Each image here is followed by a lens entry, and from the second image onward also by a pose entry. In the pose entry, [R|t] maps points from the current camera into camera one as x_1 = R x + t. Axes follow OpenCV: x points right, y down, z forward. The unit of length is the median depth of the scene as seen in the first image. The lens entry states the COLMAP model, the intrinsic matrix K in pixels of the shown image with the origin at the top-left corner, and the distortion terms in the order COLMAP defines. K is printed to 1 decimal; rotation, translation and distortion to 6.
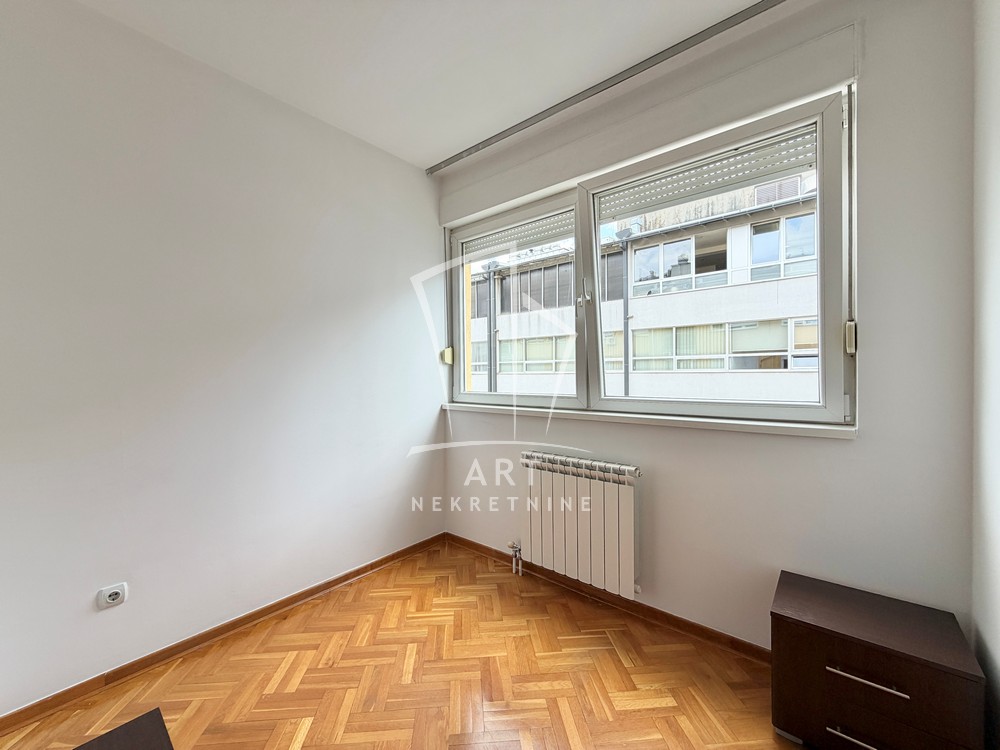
lens RADIAL K [[397.2, 0, 496.4], [0, 397.2, 376.9], [0, 0, 1]] dist [-0.002283, -0.000064]
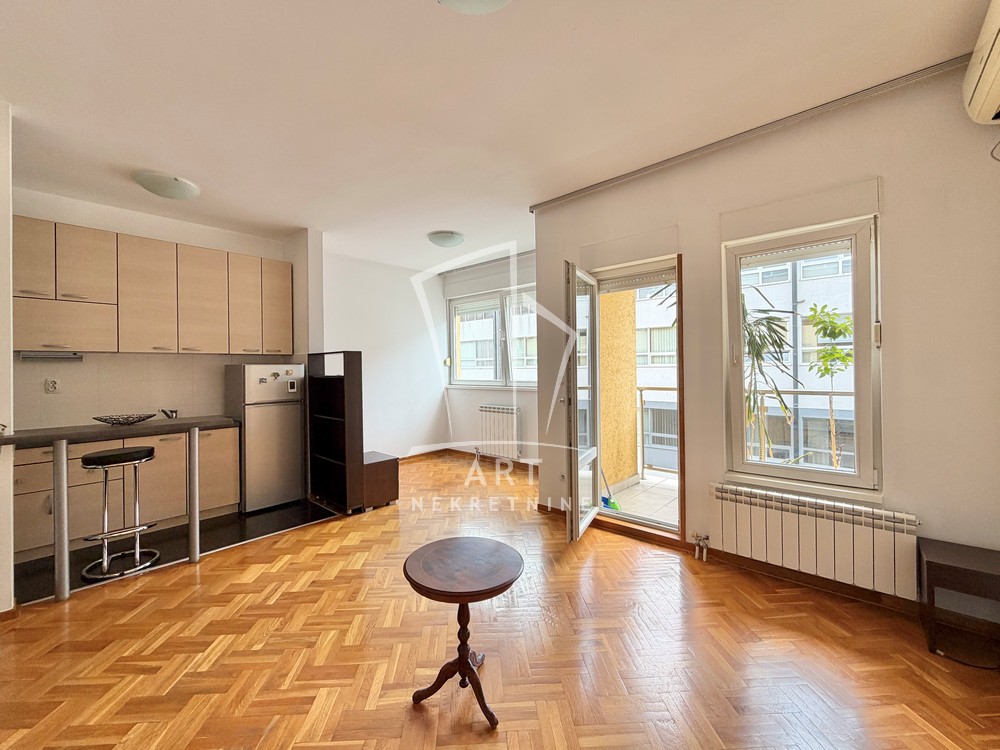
lens RADIAL K [[406.4, 0, 494.7], [0, 406.4, 367.4], [0, 0, 1]] dist [0.000726, 0.000129]
pose [[0.999037, -0.003566, -0.043728, 0.047941], [0.003240, 0.999966, -0.007528, -0.001759], [0.043754, 0.007379, 0.999015, -0.247197]]
